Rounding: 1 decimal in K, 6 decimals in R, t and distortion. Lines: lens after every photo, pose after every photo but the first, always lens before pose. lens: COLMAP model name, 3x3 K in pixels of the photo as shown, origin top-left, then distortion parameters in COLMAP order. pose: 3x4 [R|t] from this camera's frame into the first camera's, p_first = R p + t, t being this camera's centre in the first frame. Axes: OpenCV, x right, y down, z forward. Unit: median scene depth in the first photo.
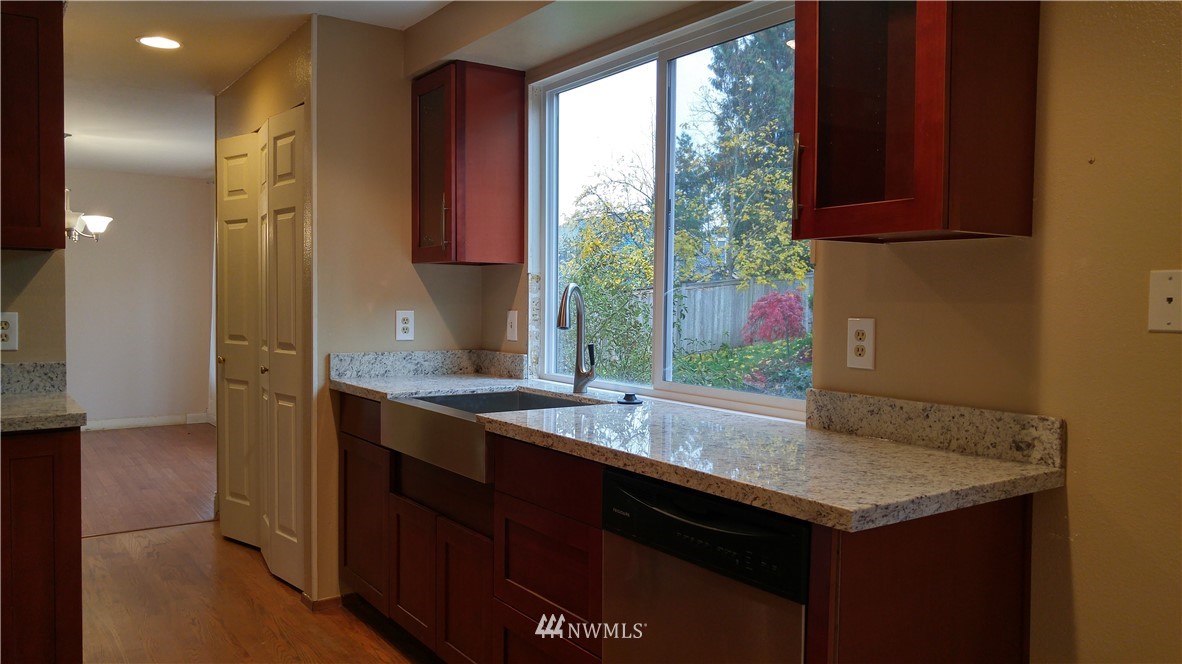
lens RADIAL K [[885.2, 0, 592.6], [0, 885.2, 330.4], [0, 0, 1]] dist [0.000865, -0.000403]
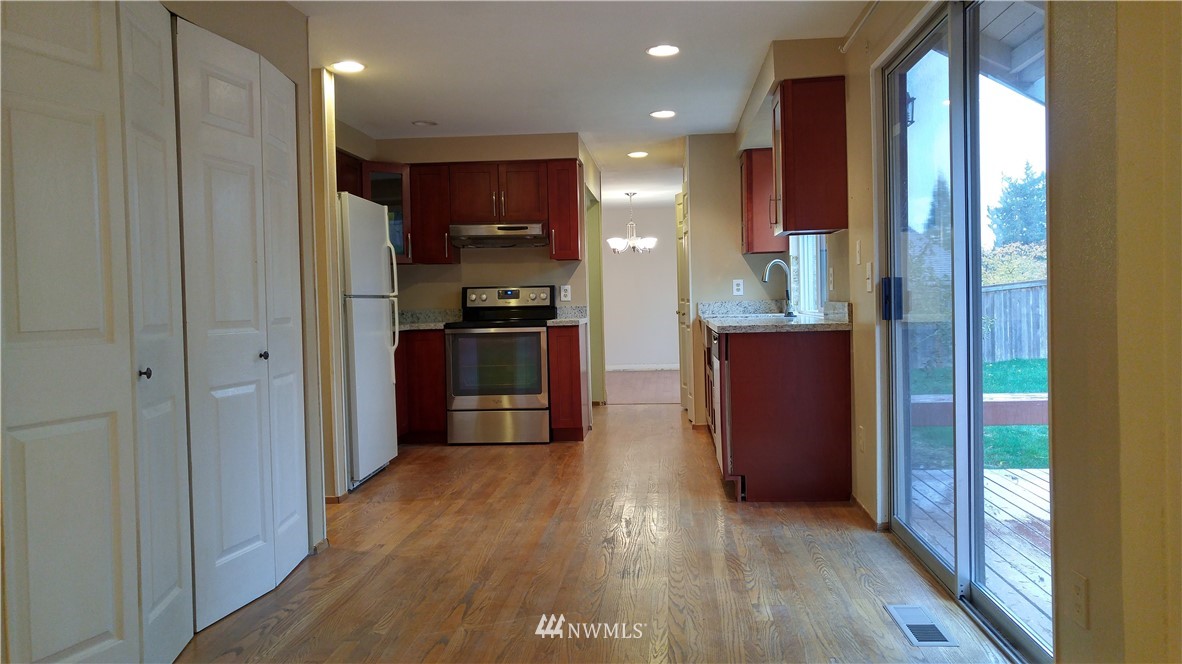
lens RADIAL K [[885.2, 0, 591.0], [0, 885.2, 330.7], [0, 0, 1]] dist [0.000865, -0.000403]
pose [[0.762794, -0.008874, -0.646580, 0.780969], [0.010815, 0.999941, -0.000965, 0.086561], [0.646551, -0.006256, 0.762845, -0.660701]]
